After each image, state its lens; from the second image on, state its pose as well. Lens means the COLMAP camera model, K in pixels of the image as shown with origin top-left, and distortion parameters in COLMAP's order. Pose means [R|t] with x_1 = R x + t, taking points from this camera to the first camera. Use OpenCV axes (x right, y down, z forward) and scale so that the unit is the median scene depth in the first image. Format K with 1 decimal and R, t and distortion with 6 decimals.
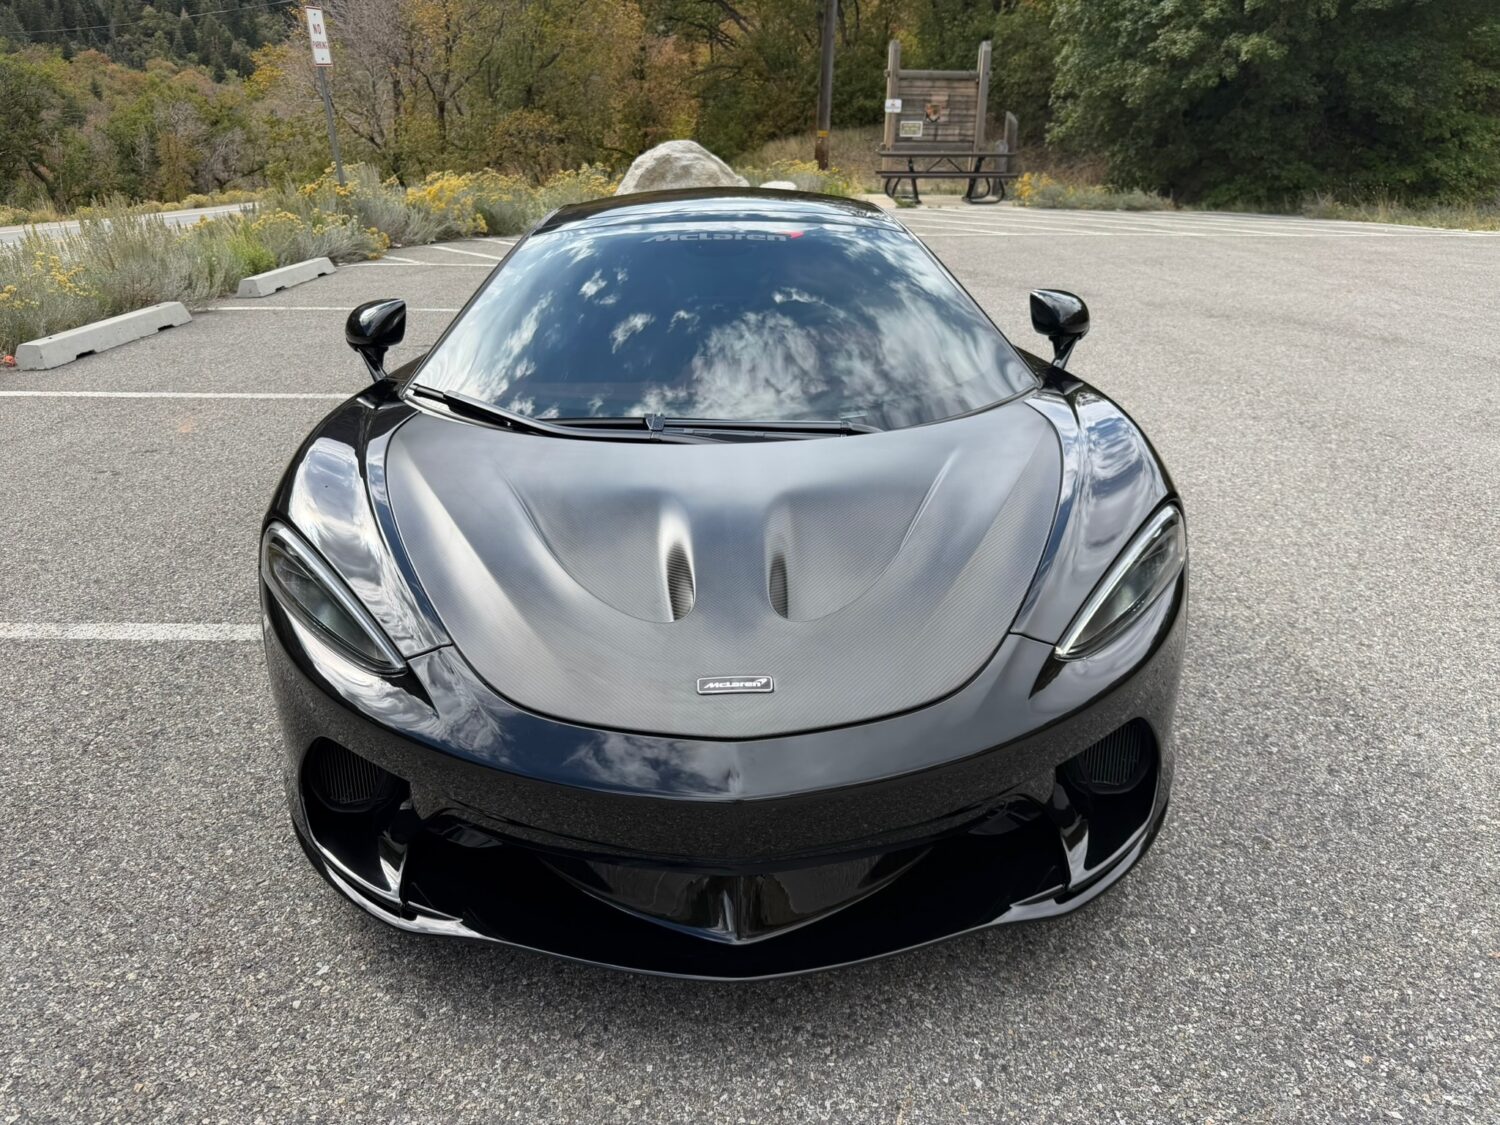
lens RADIAL K [[1070.8, 0, 739.0], [0, 1070.8, 560.6], [0, 0, 1]] dist [0.006734, -0.016467]
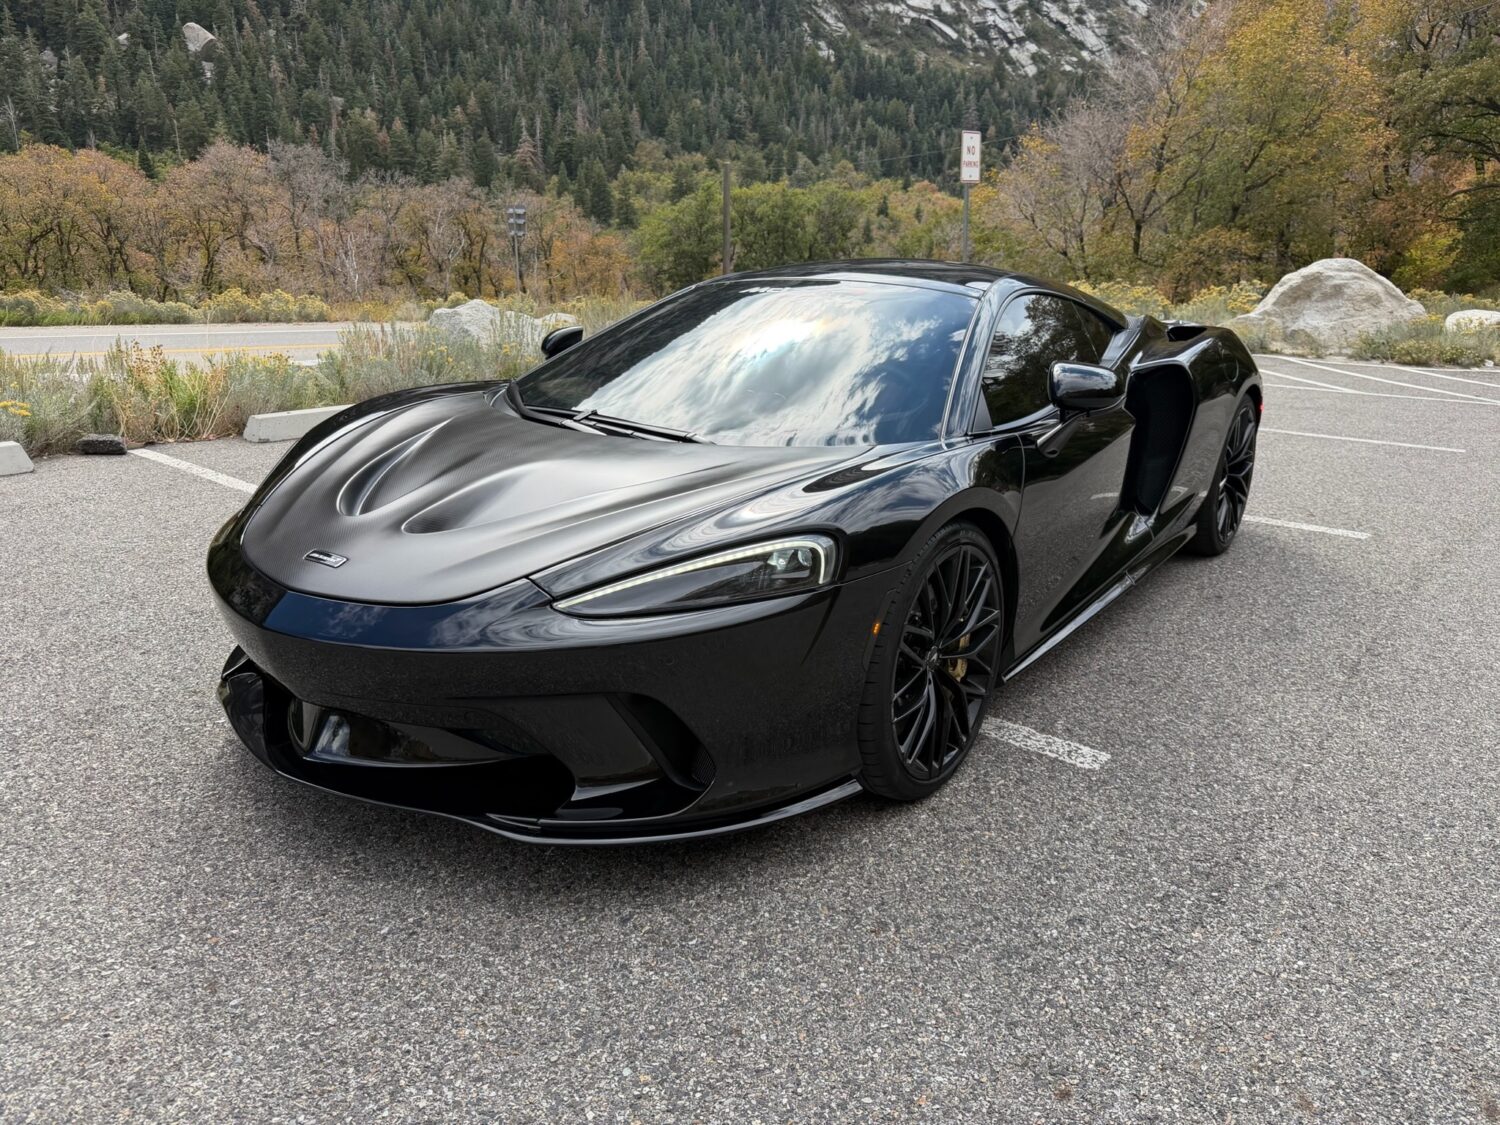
lens RADIAL K [[1070.8, 0, 743.3], [0, 1070.8, 558.1], [0, 0, 1]] dist [0.006734, -0.016467]
pose [[0.783221, 0.192736, -0.591116, 0.693846], [-0.253939, 0.966988, -0.021175, 0.007439], [0.567521, 0.166692, 0.806309, 0.119593]]
